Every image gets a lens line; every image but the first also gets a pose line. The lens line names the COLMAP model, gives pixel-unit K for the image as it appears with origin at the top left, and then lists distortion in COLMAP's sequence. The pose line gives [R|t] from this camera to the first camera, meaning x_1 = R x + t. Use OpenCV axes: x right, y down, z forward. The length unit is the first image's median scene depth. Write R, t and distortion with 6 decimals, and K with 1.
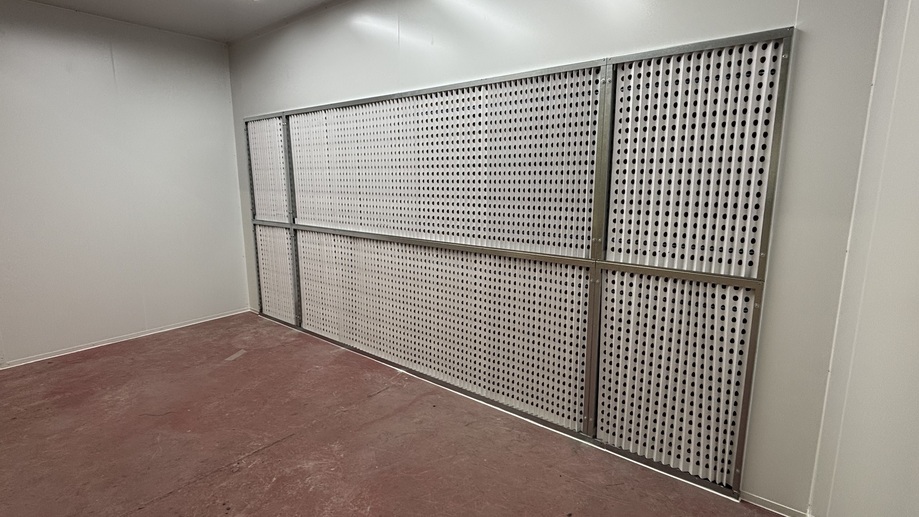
lens RADIAL K [[450.7, 0, 464.1], [0, 450.7, 256.3], [0, 0, 1]] dist [0.014340, -0.001660]
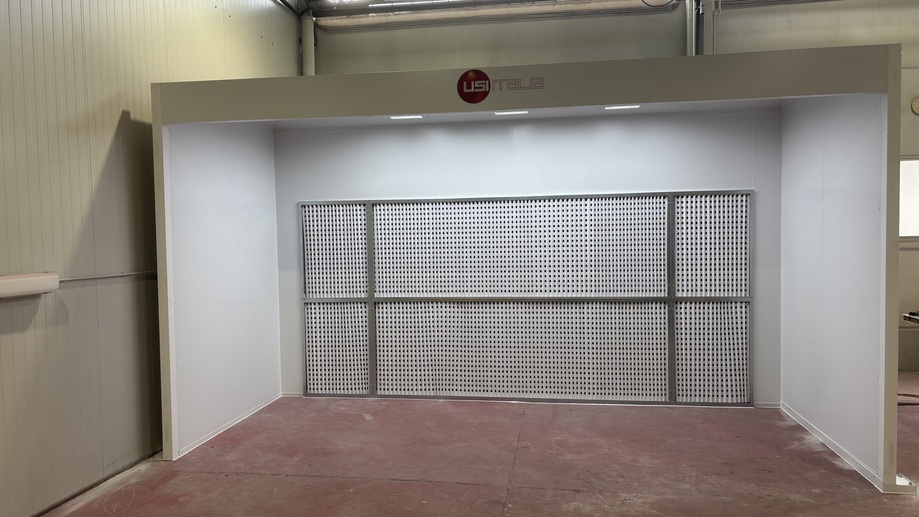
lens RADIAL K [[674.1, 0, 460.4], [0, 674.1, 264.0], [0, 0, 1]] dist [0.033334, -0.003553]
pose [[0.867260, -0.040525, 0.496203, -1.418319], [0.105087, 0.989126, -0.102889, 0.054240], [-0.486638, 0.141376, 0.862088, -0.755512]]
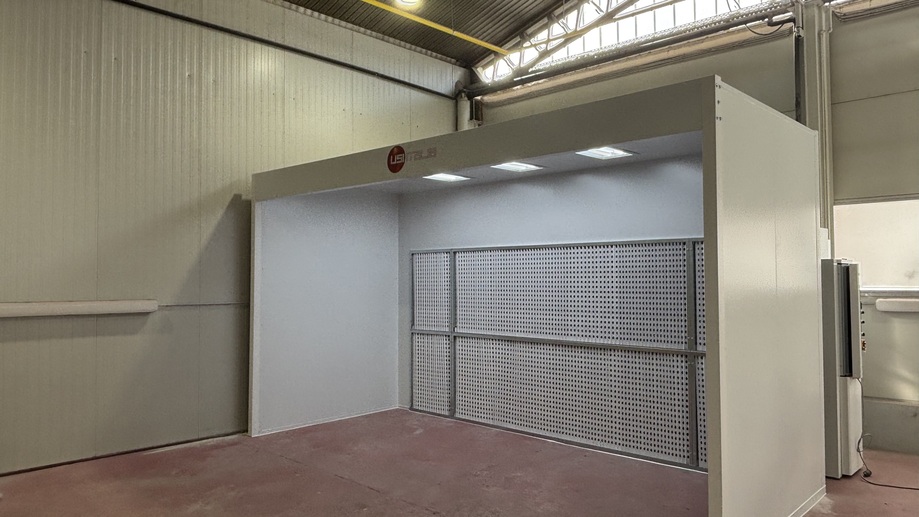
lens RADIAL K [[655.8, 0, 460.3], [0, 655.8, 256.5], [0, 0, 1]] dist [0.009681, -0.002359]
pose [[0.996714, -0.009627, -0.080424, -0.288939], [-0.006691, 0.979733, -0.200195, 0.127854], [0.080722, 0.200075, 0.976450, -1.214531]]
